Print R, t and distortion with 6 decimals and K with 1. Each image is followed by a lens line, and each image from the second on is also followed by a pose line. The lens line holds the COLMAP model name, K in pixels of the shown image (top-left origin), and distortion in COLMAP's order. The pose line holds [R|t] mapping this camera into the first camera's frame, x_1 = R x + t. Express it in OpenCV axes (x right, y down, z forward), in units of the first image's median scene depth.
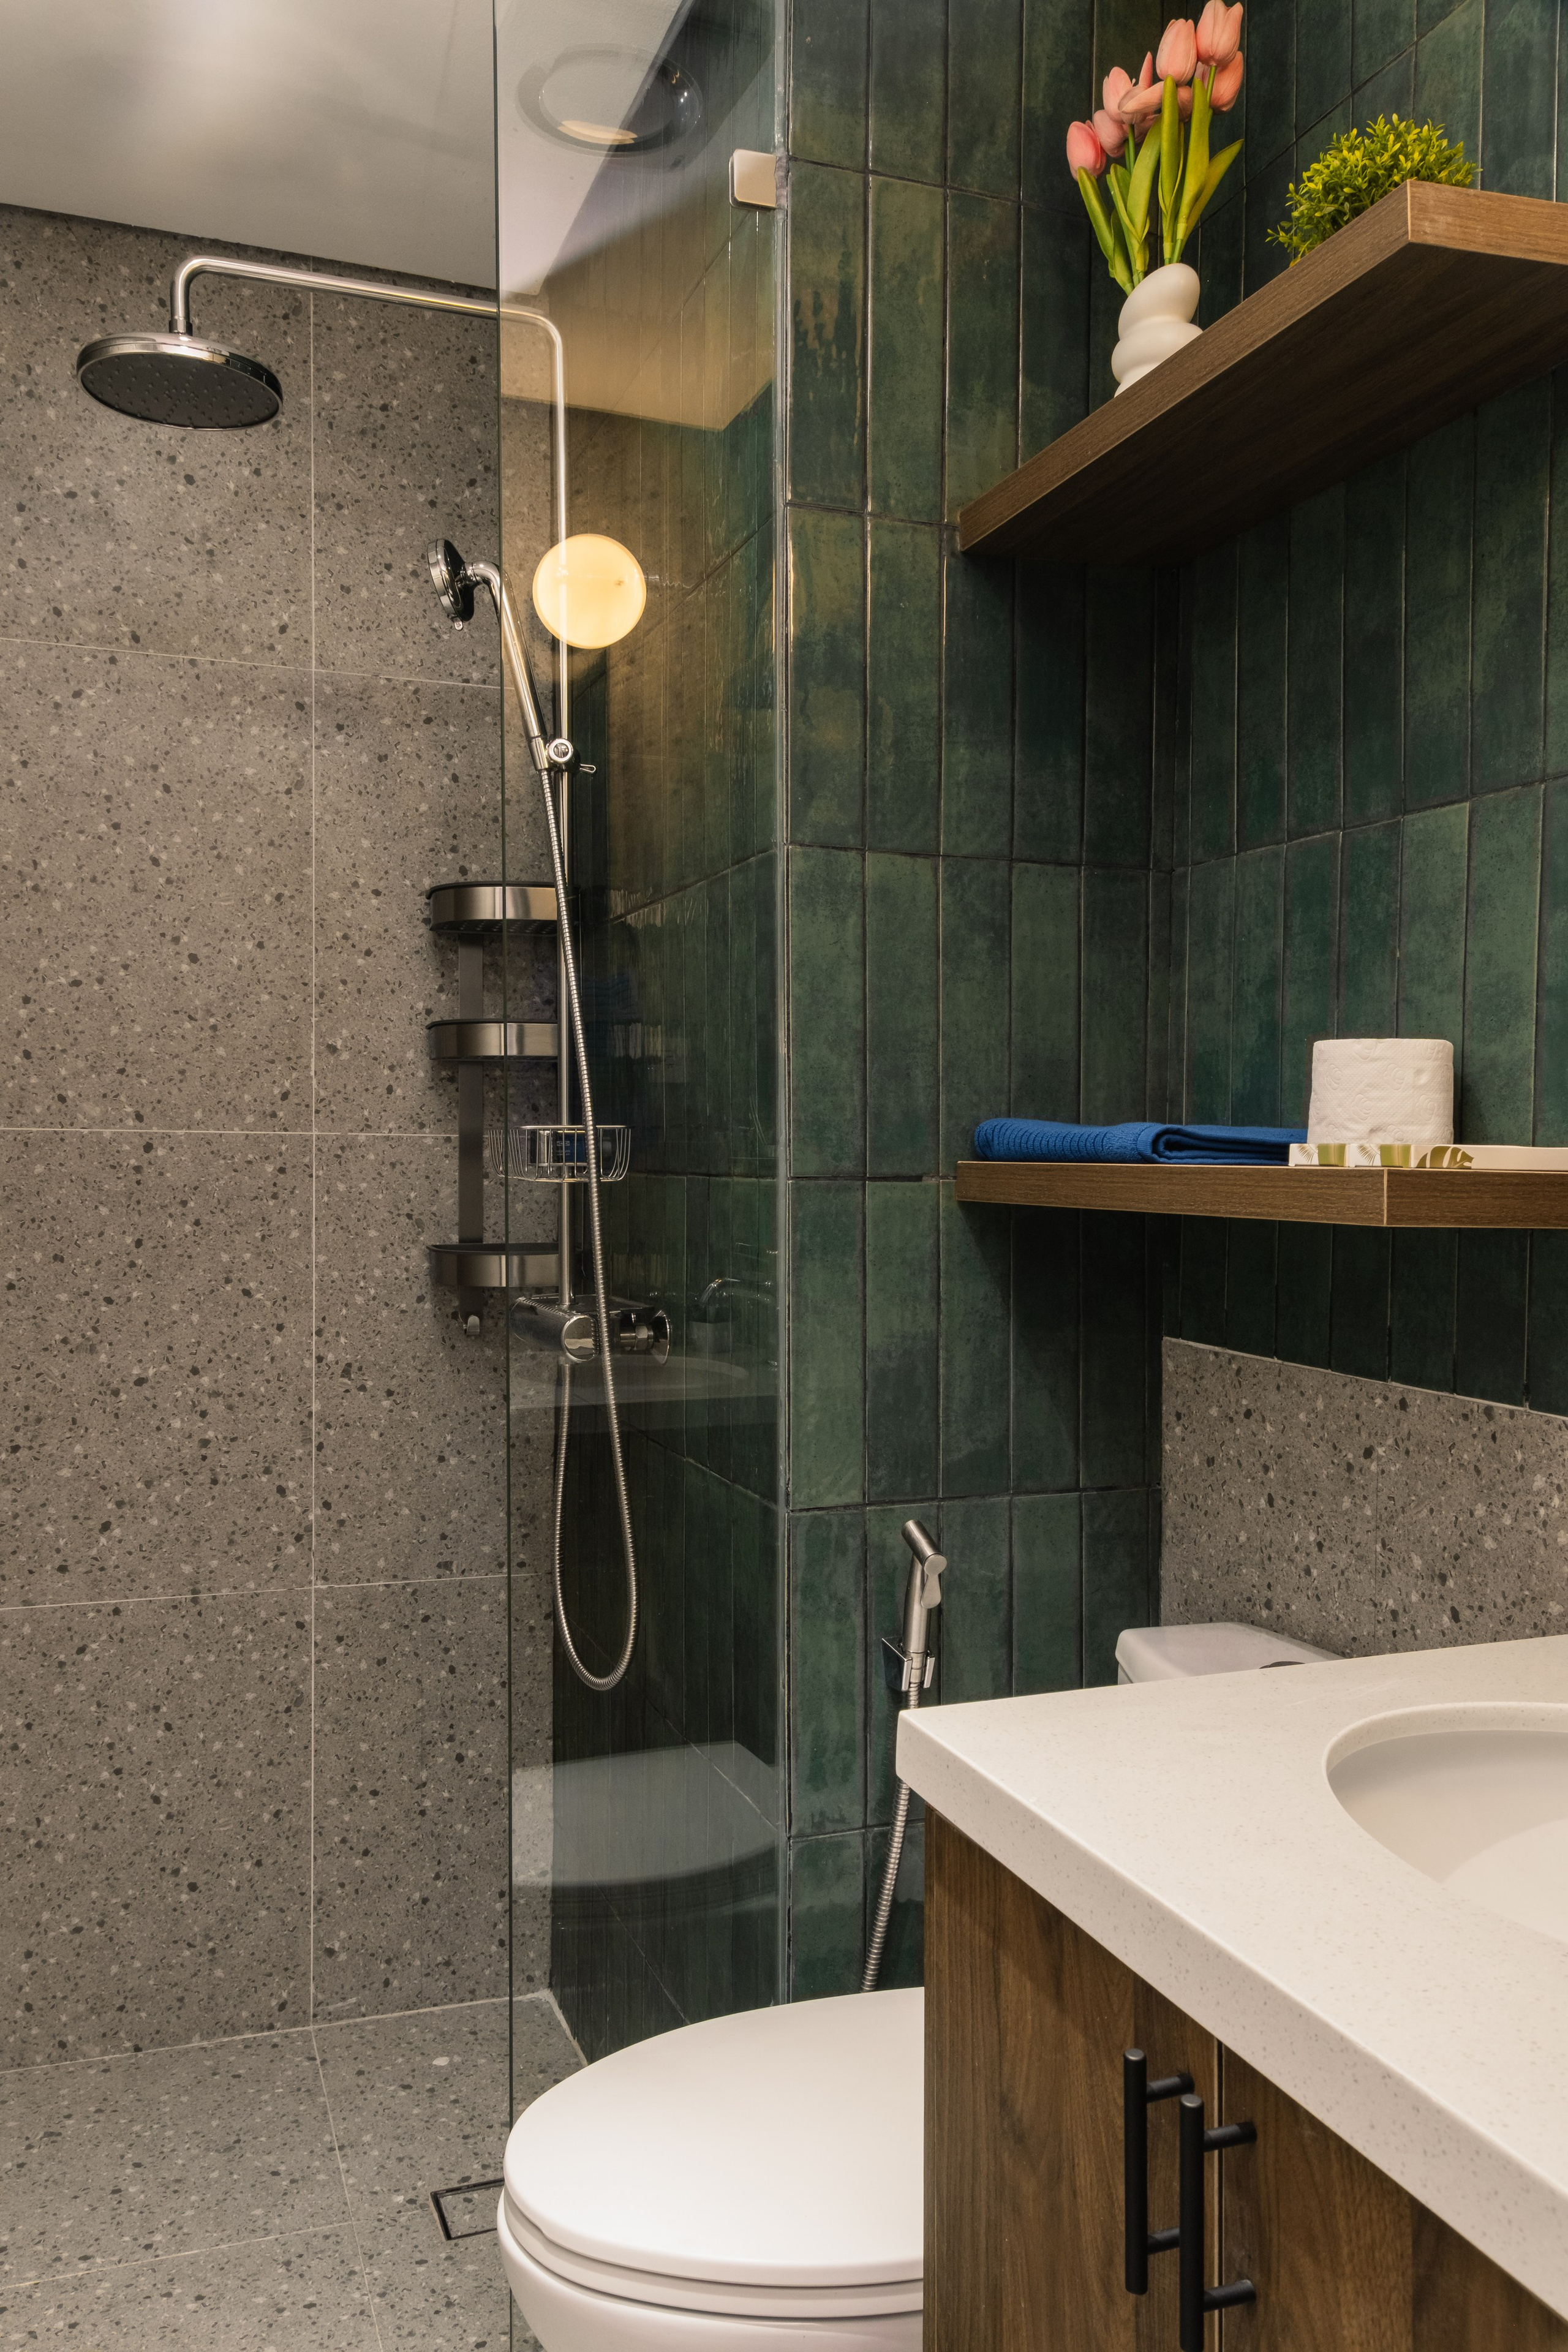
lens RADIAL K [[1819.2, 0, 787.0], [0, 1819.2, 1160.6], [0, 0, 1]] dist [0.024491, 0.001934]
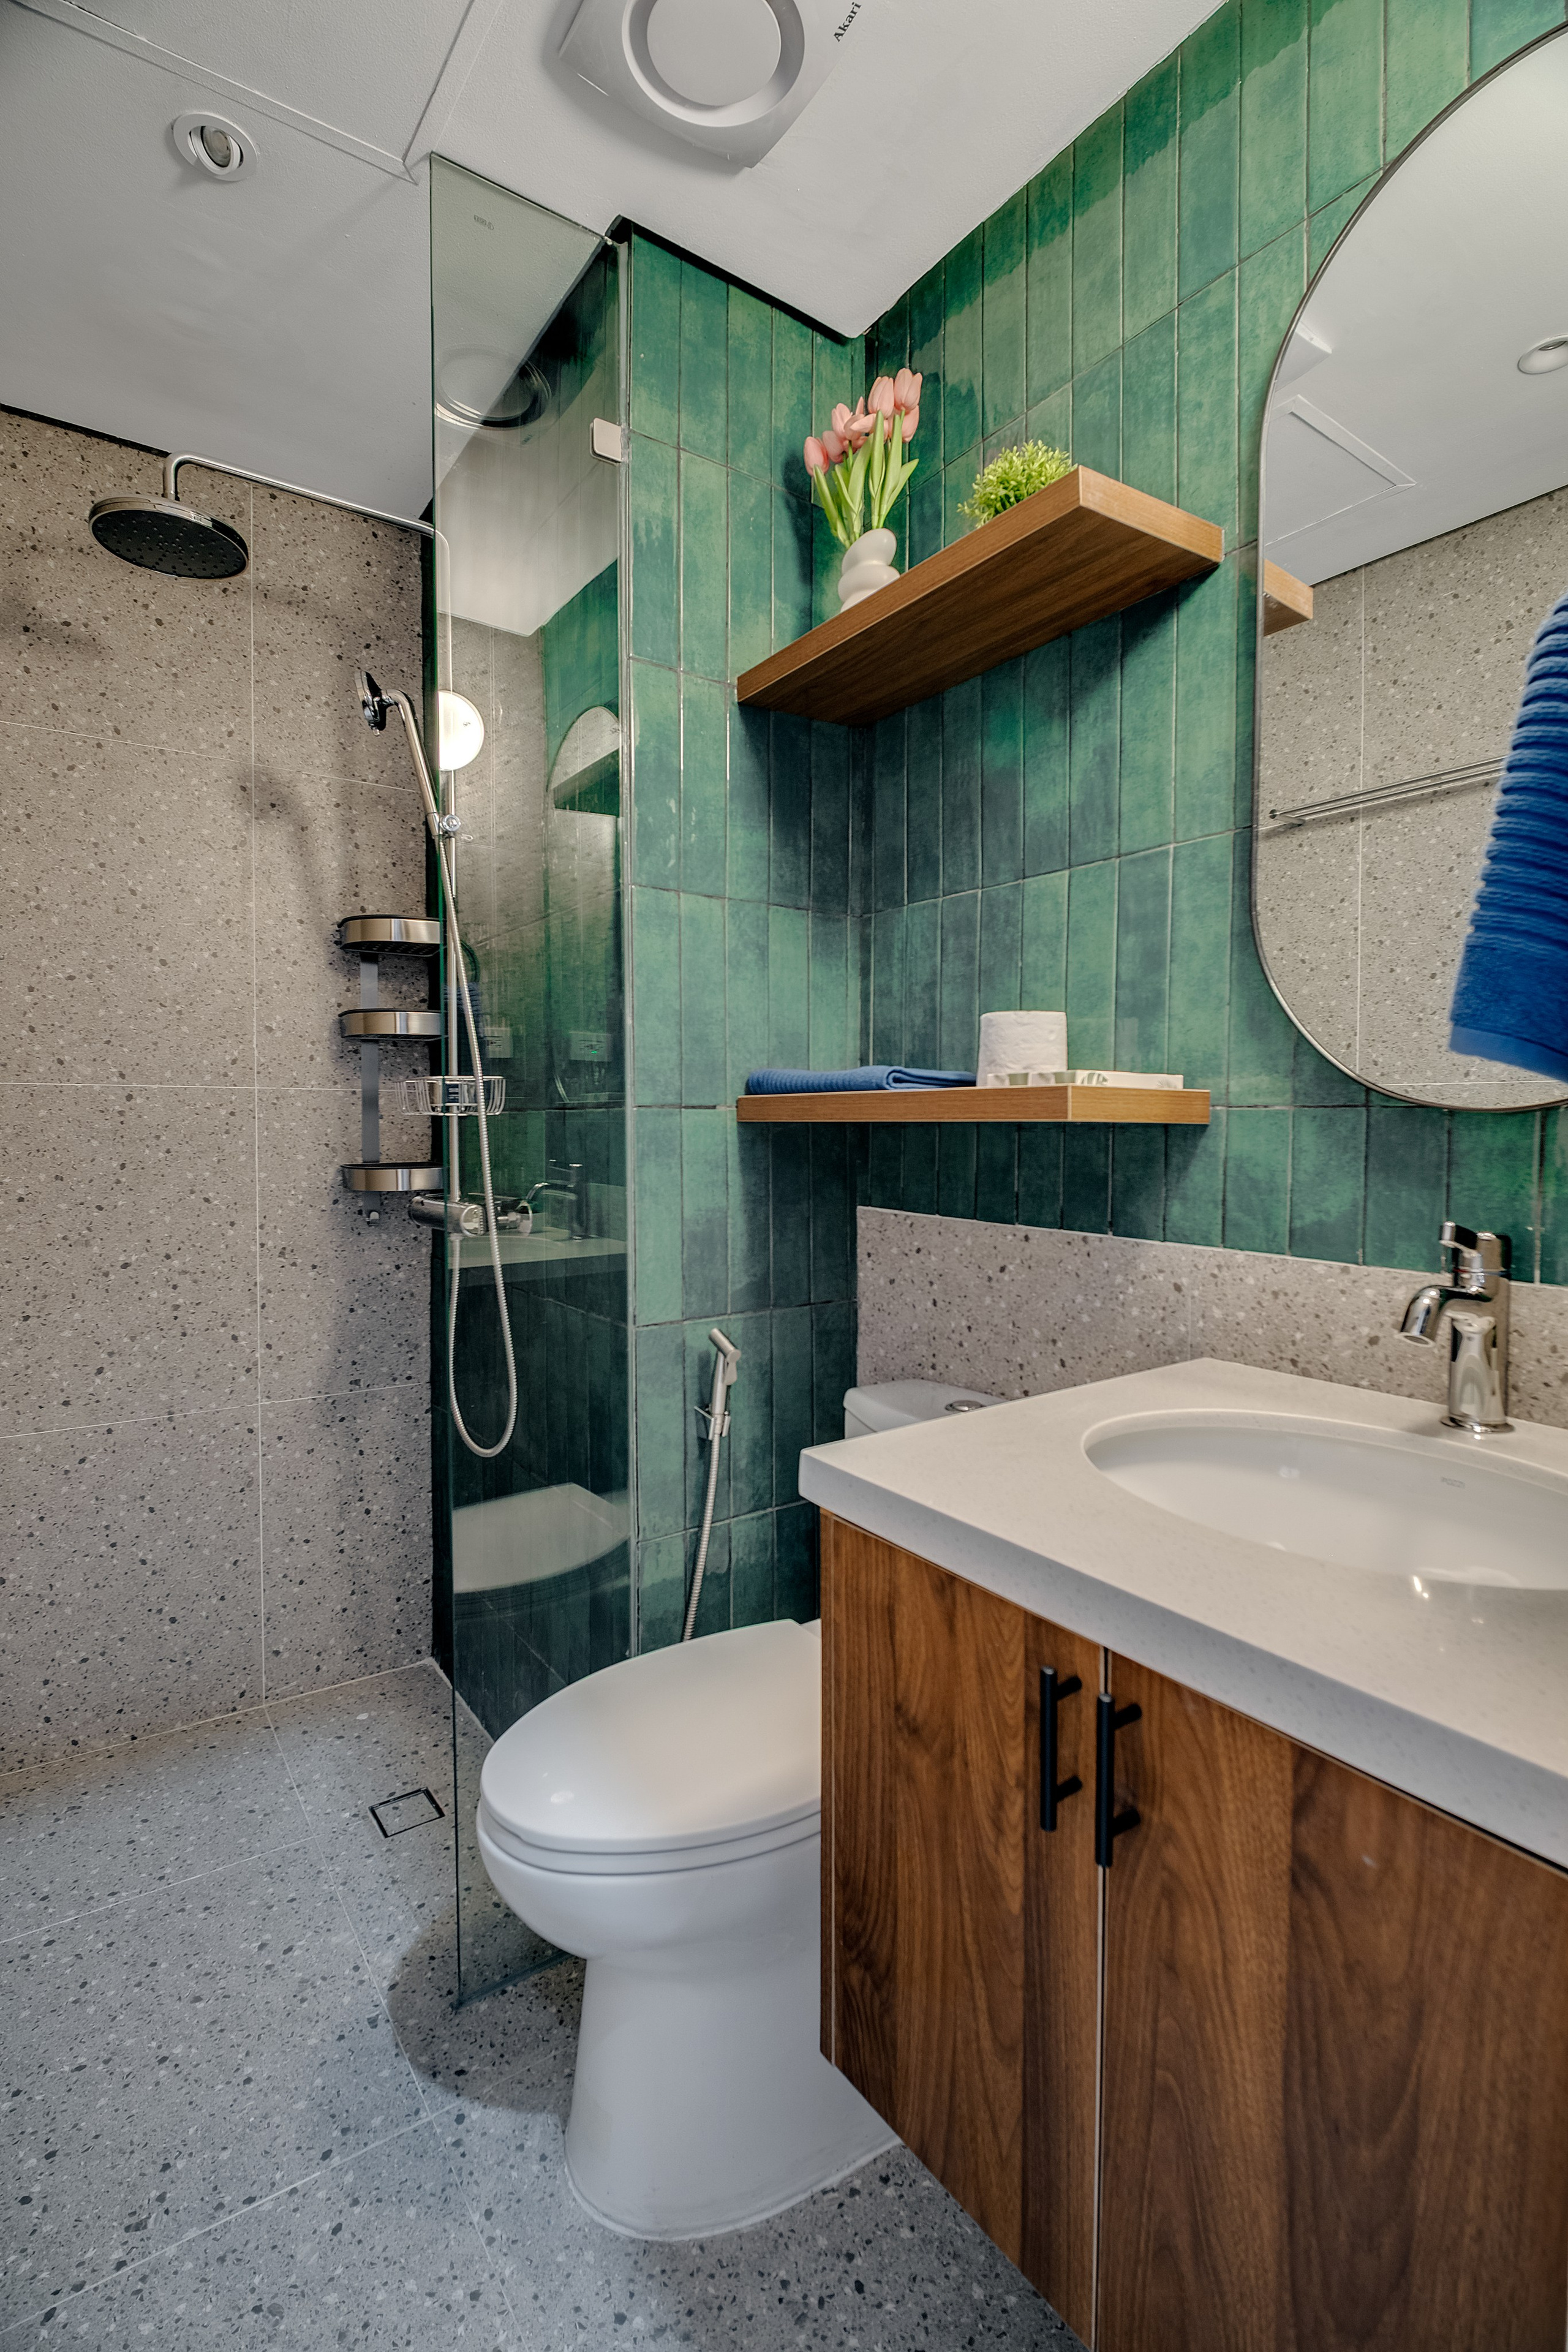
lens RADIAL K [[1081.0, 0, 797.4], [0, 1081.0, 1125.6], [0, 0, 1]] dist [0.000410, -0.006800]
pose [[0.966161, -0.011723, 0.257675, -0.092814], [0.010884, 0.999930, 0.004681, 0.021234], [-0.257712, -0.001718, 0.966220, 0.094708]]
